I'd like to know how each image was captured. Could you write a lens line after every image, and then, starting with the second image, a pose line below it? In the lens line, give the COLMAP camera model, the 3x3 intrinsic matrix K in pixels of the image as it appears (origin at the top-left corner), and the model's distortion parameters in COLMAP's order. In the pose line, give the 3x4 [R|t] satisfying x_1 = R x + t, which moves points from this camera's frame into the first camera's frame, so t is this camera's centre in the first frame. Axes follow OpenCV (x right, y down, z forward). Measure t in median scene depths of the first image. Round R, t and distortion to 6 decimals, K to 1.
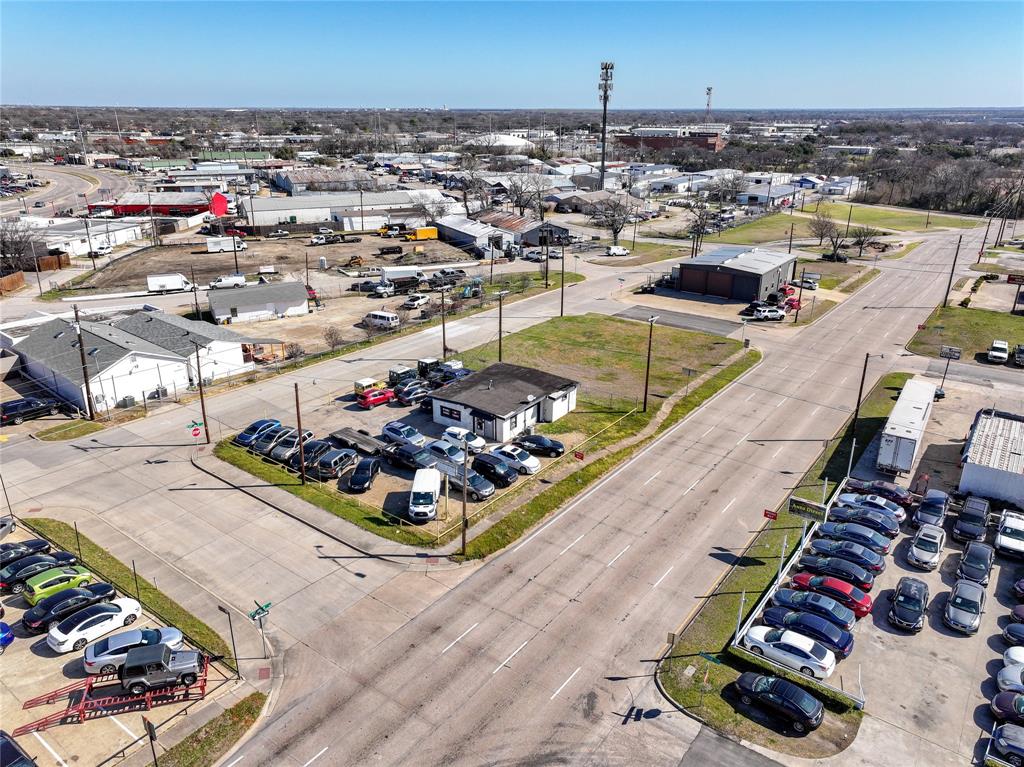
lens RADIAL K [[717.9, 0, 512.0], [0, 717.9, 383.5], [0, 0, 1]] dist [0.005851, 0.004327]
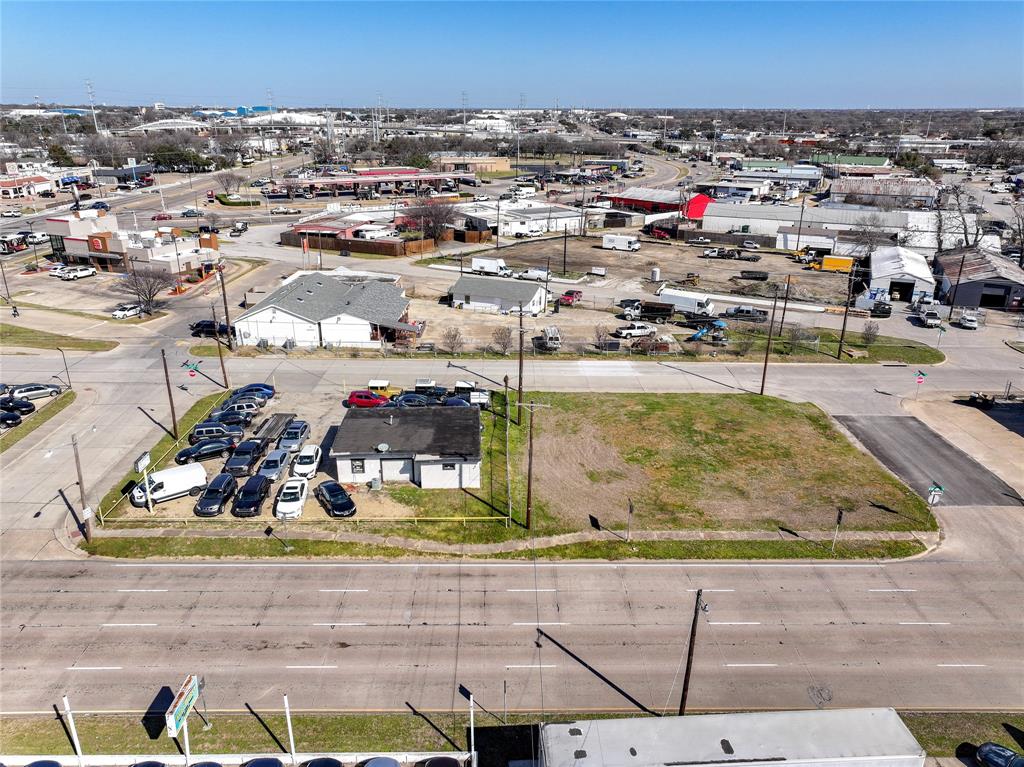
lens RADIAL K [[724.5, 0, 512.0], [0, 724.5, 383.5], [0, 0, 1]] dist [0.002233, 0.005087]
pose [[0.614096, 0.278613, -0.738418, 0.633383], [-0.282404, 0.951240, 0.124056, -0.174068], [0.736977, 0.132350, 0.662834, 0.463082]]
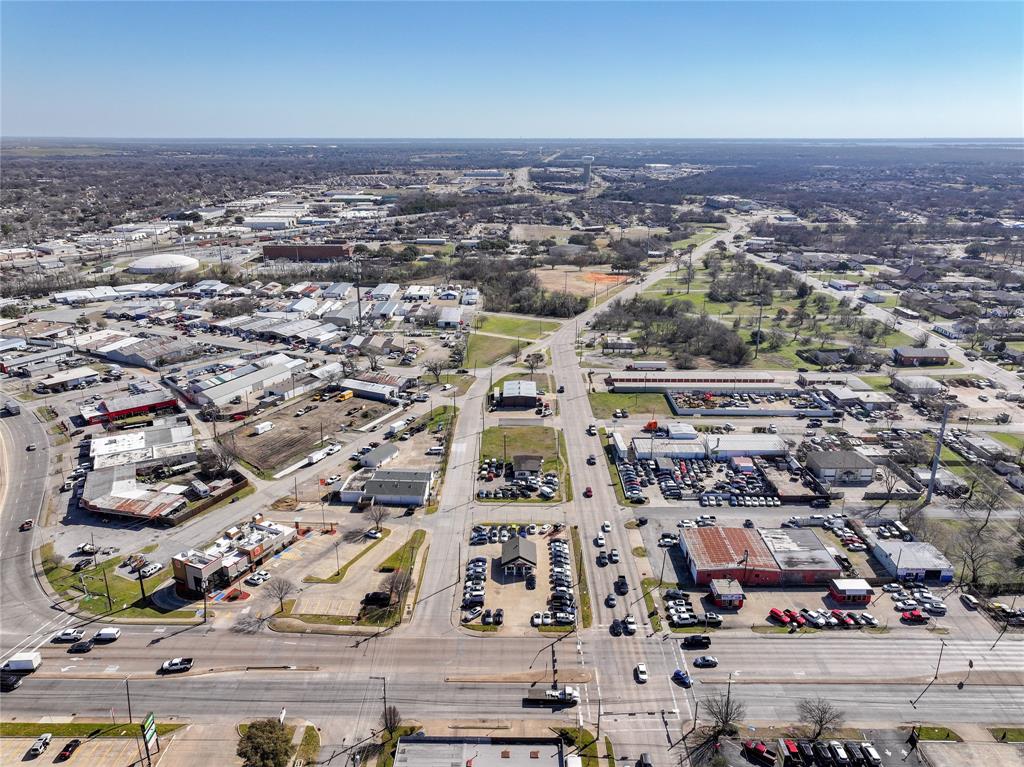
lens RADIAL K [[723.1, 0, 510.3], [0, 723.1, 382.4], [0, 0, 1]] dist [0.006750, 0.008318]
pose [[0.809526, -0.193101, 0.554419, -1.751869], [0.213143, 0.976593, 0.028924, -0.444811], [-0.547027, 0.094756, 0.831735, -1.697661]]
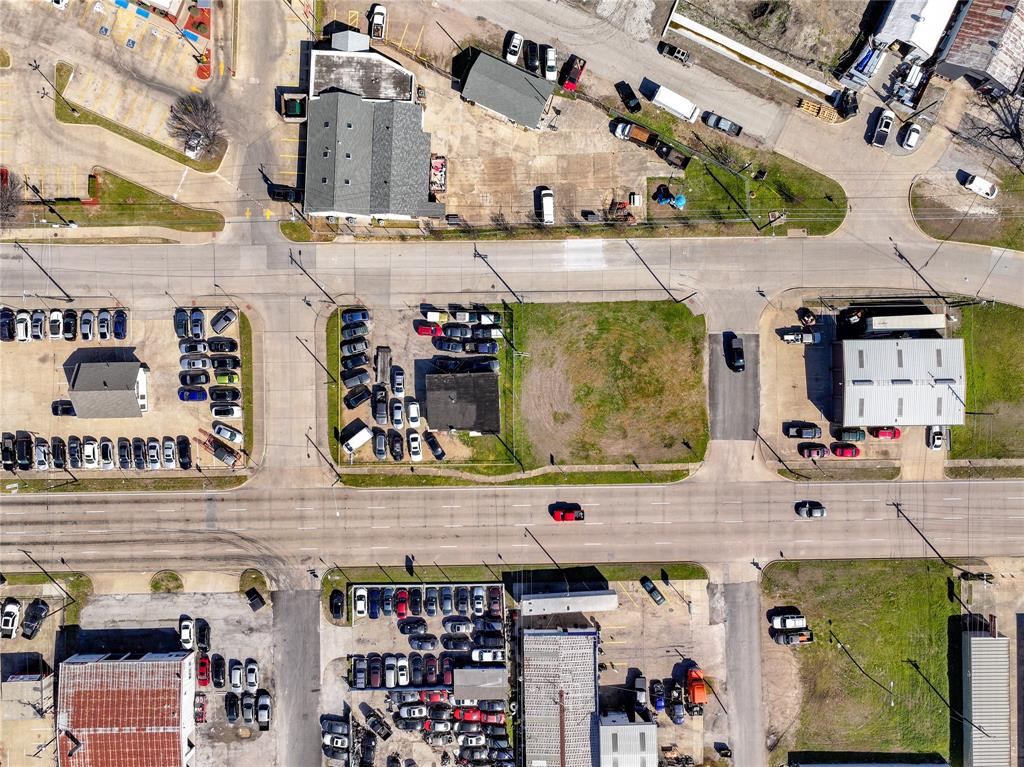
lens RADIAL K [[724.5, 0, 512.0], [0, 724.5, 383.5], [0, 0, 1]] dist [0.002233, 0.005087]
pose [[0.605955, 0.795497, -0.001770, 0.021799], [-0.280812, 0.215984, 0.935145, -1.480684], [0.744287, -0.566158, 0.354262, 0.469116]]
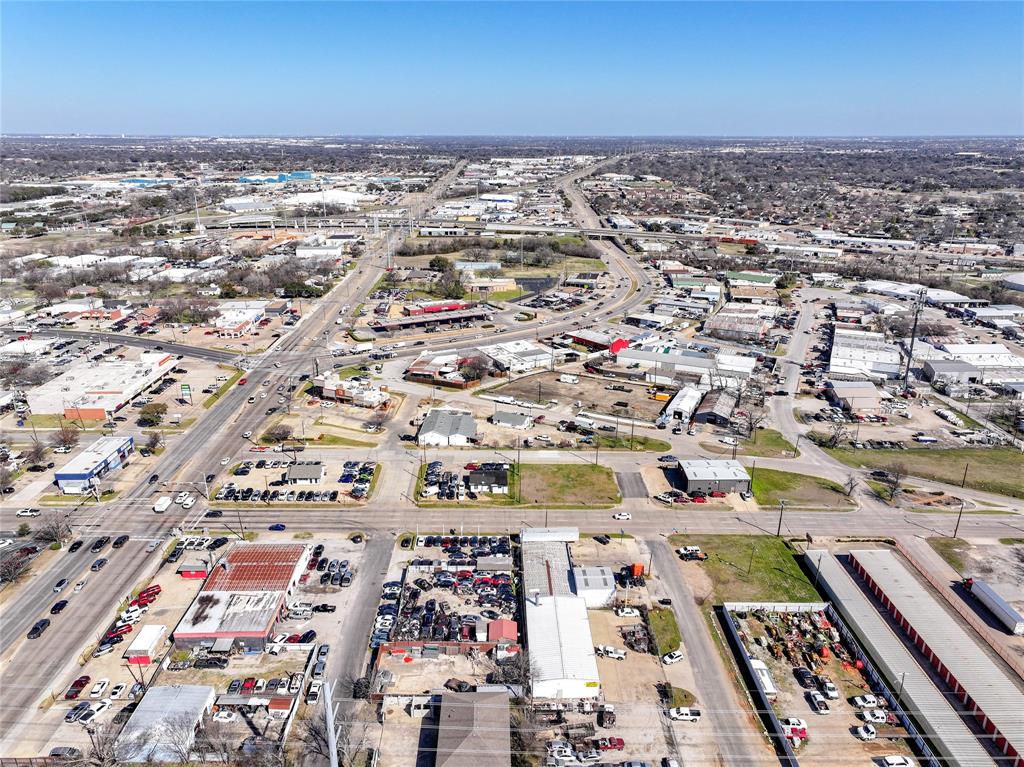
lens RADIAL K [[724.5, 0, 512.0], [0, 724.5, 383.5], [0, 0, 1]] dist [0.002233, 0.005087]
pose [[0.607802, 0.257297, -0.751249, 2.169872], [-0.283203, 0.954077, 0.097637, -0.676615], [0.741871, 0.153412, 0.652758, -1.001292]]
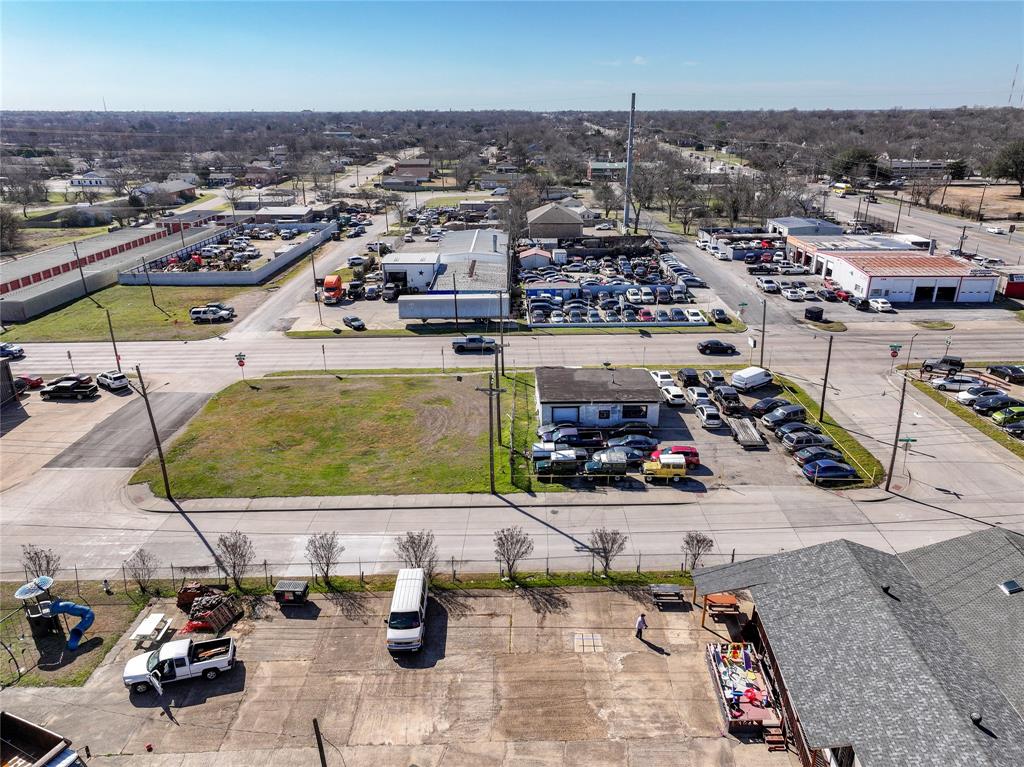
lens RADIAL K [[717.9, 0, 512.0], [0, 717.9, 383.5], [0, 0, 1]] dist [0.005851, 0.004327]
pose [[-0.591005, -0.290061, 0.752713, -0.653800], [0.286655, 0.796693, 0.532080, -0.526834], [-0.754017, 0.530231, -0.387702, 1.364162]]
